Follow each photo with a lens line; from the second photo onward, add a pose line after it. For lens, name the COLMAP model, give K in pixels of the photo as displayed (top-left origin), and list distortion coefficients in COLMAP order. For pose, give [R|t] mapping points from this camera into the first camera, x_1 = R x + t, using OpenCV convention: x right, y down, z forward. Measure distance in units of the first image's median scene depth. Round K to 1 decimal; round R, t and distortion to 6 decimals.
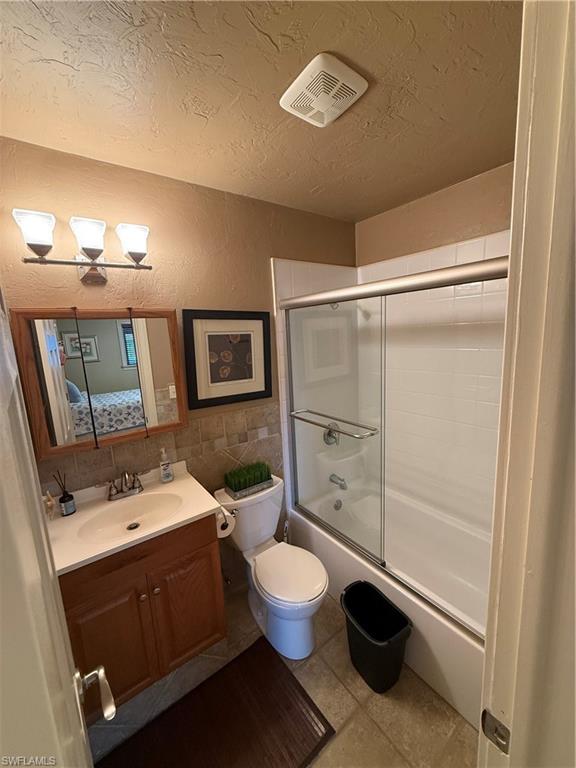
lens RADIAL K [[306.6, 0, 288.0], [0, 306.6, 384.0], [0, 0, 1]] dist [0.000071, 0.000229]
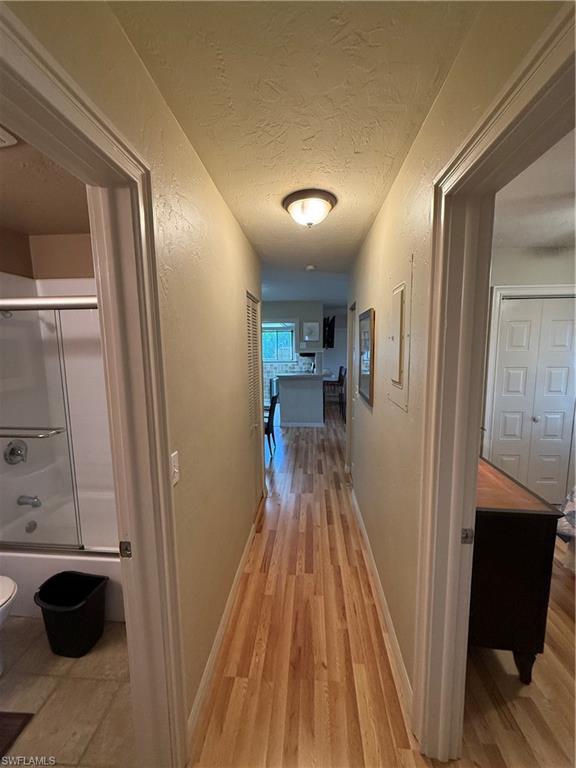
lens RADIAL K [[306.6, 0, 288.0], [0, 306.6, 384.0], [0, 0, 1]] dist [0.000071, 0.000229]
pose [[0.656929, -0.052691, 0.752109, -0.002754], [0.105480, 0.994167, -0.022483, 0.069819], [-0.746538, 0.094102, 0.658655, -0.248229]]
